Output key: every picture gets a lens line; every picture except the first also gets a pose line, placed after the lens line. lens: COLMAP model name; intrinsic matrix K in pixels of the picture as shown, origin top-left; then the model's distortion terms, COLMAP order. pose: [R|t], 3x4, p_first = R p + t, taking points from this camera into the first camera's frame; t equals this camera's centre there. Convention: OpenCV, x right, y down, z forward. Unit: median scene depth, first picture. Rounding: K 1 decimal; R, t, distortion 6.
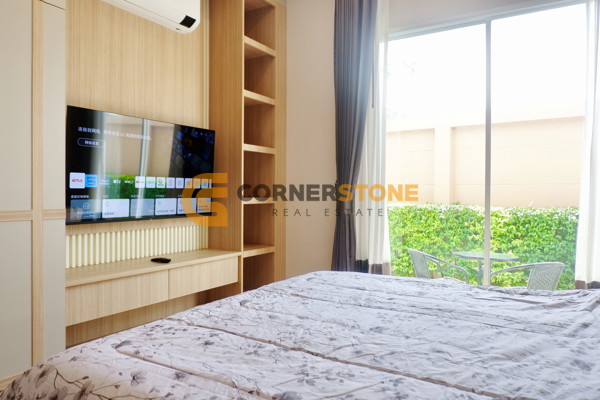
lens RADIAL K [[426.9, 0, 307.6], [0, 426.9, 196.4], [0, 0, 1]] dist [-0.021654, 0.001435]
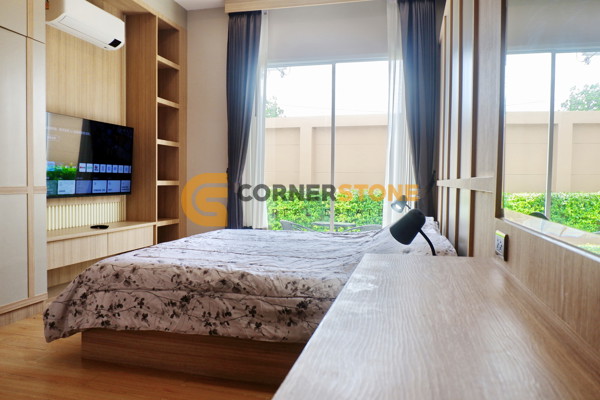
lens RADIAL K [[426.9, 0, 303.4], [0, 426.9, 198.9], [0, 0, 1]] dist [-0.021654, 0.001435]
pose [[0.957486, -0.005043, 0.288434, -0.085357], [-0.005757, 0.999314, 0.036582, 0.007963], [-0.288421, -0.036687, 0.956801, -0.322720]]
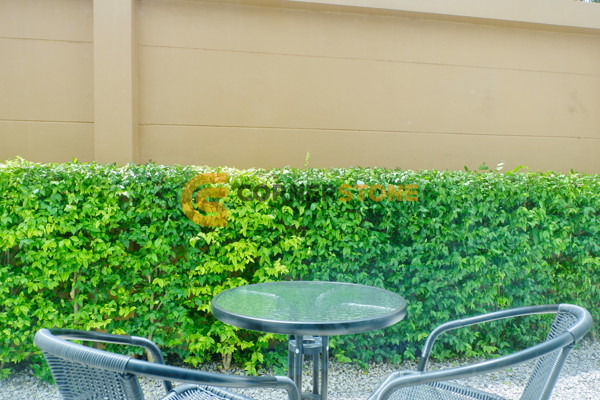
lens RADIAL K [[426.9, 0, 298.3], [0, 426.9, 200.9], [0, 0, 1]] dist [-0.021654, 0.001435]
pose [[0.693372, -0.031904, 0.719873, 0.203010], [0.003892, 0.999171, 0.040534, 0.056050], [-0.720569, -0.025303, 0.692921, 0.863437]]
